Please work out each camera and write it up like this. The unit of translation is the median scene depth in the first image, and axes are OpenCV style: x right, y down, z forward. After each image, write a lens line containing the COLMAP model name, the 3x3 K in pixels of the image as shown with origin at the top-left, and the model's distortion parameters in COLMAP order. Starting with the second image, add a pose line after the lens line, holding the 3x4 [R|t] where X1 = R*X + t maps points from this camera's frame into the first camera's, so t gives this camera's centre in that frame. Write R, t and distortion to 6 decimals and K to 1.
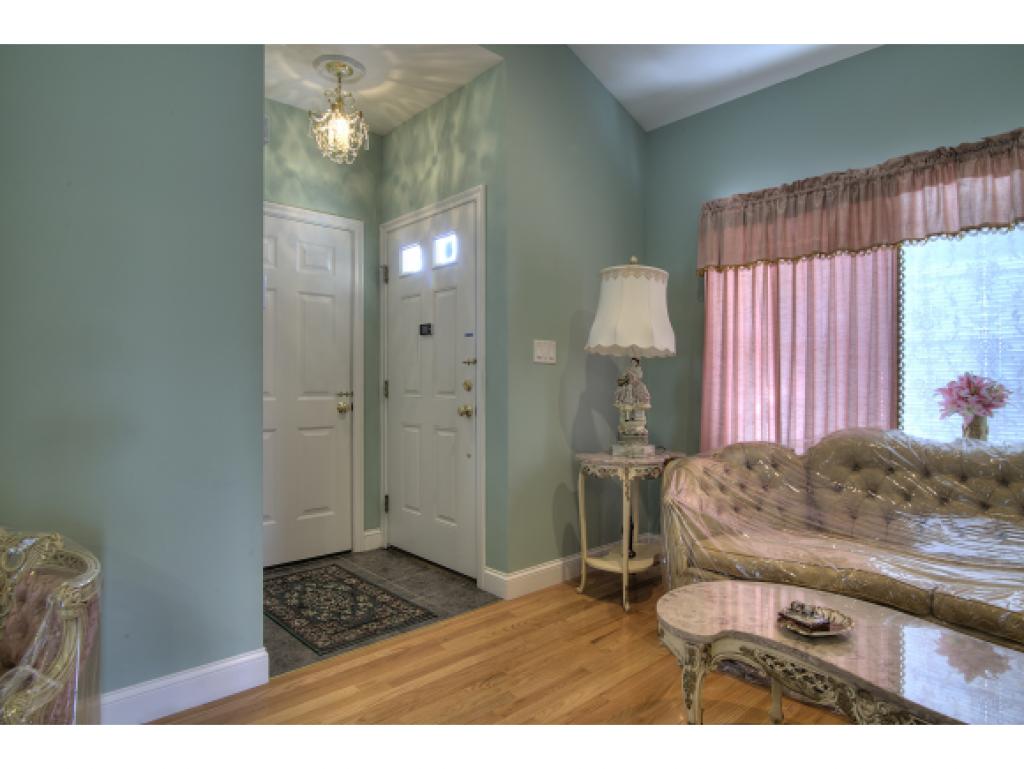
lens RADIAL K [[583.4, 0, 510.9], [0, 583.4, 351.2], [0, 0, 1]] dist [-0.001740, 0.000115]
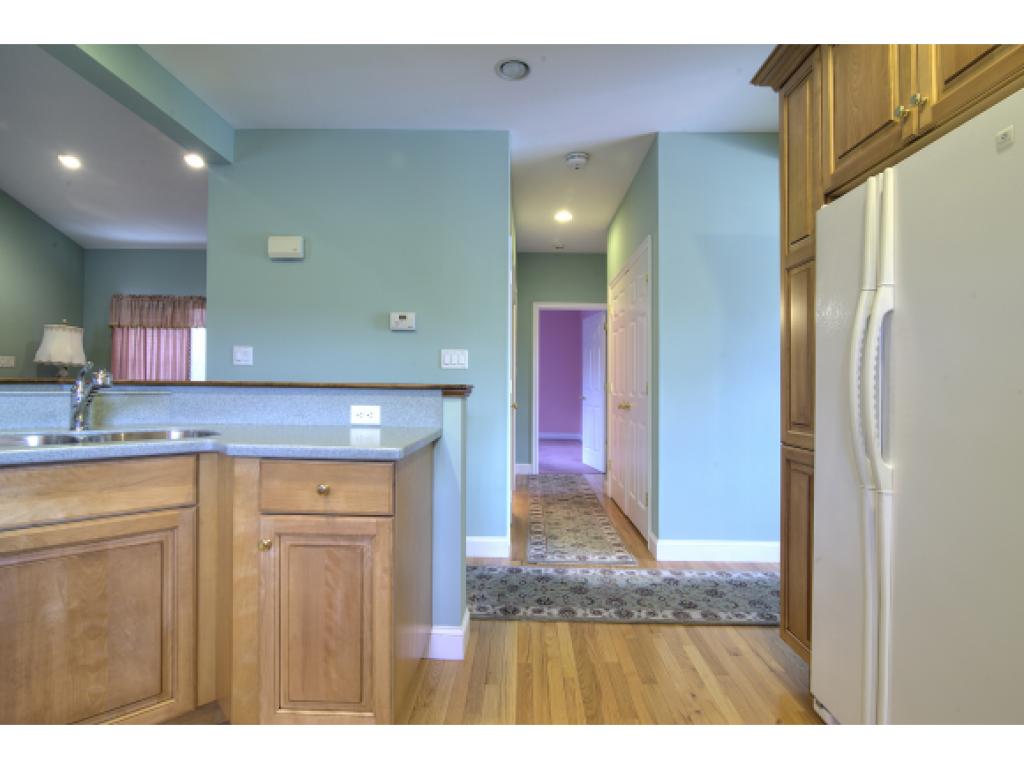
lens RADIAL K [[517.4, 0, 514.7], [0, 517.4, 391.7], [0, 0, 1]] dist [-0.016768, -0.000085]
pose [[0.690997, 0.003285, 0.722850, 0.001123], [-0.045355, 0.998216, 0.038820, -0.048410], [-0.721433, -0.059609, 0.689914, -1.558522]]
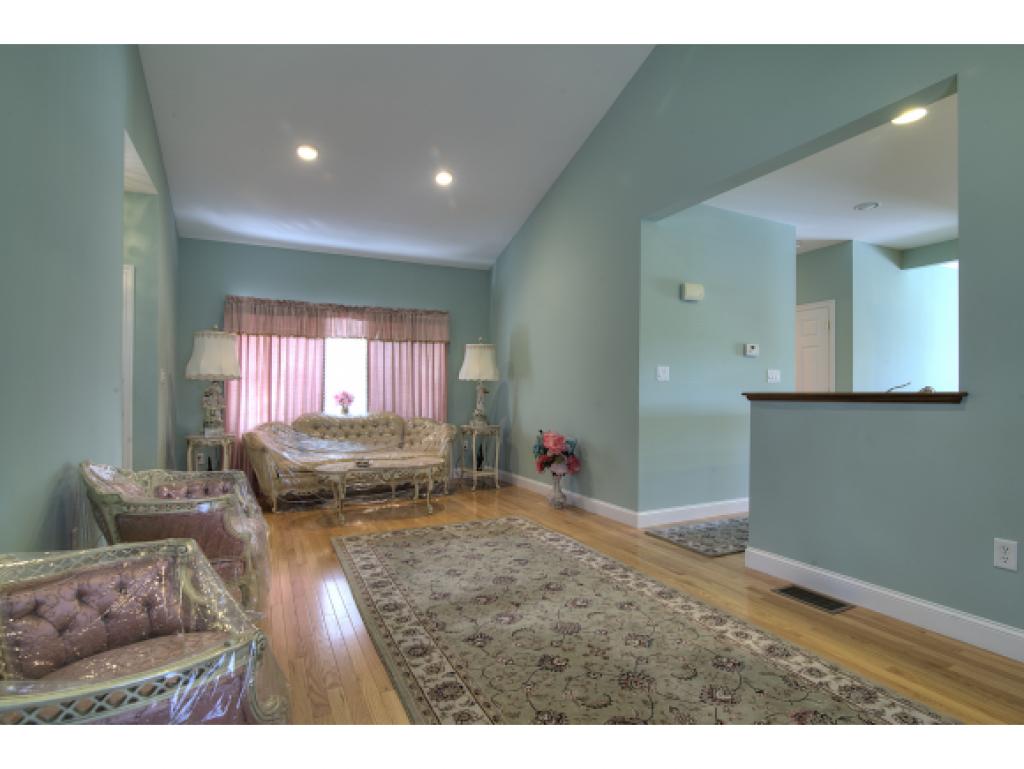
lens RADIAL K [[517.4, 0, 514.7], [0, 517.4, 391.7], [0, 0, 1]] dist [-0.016768, -0.000085]
pose [[0.283063, 0.002825, 0.959097, -1.113775], [-0.035910, 0.999326, 0.007655, -0.000733], [-0.958429, -0.036608, 0.282973, -0.368420]]
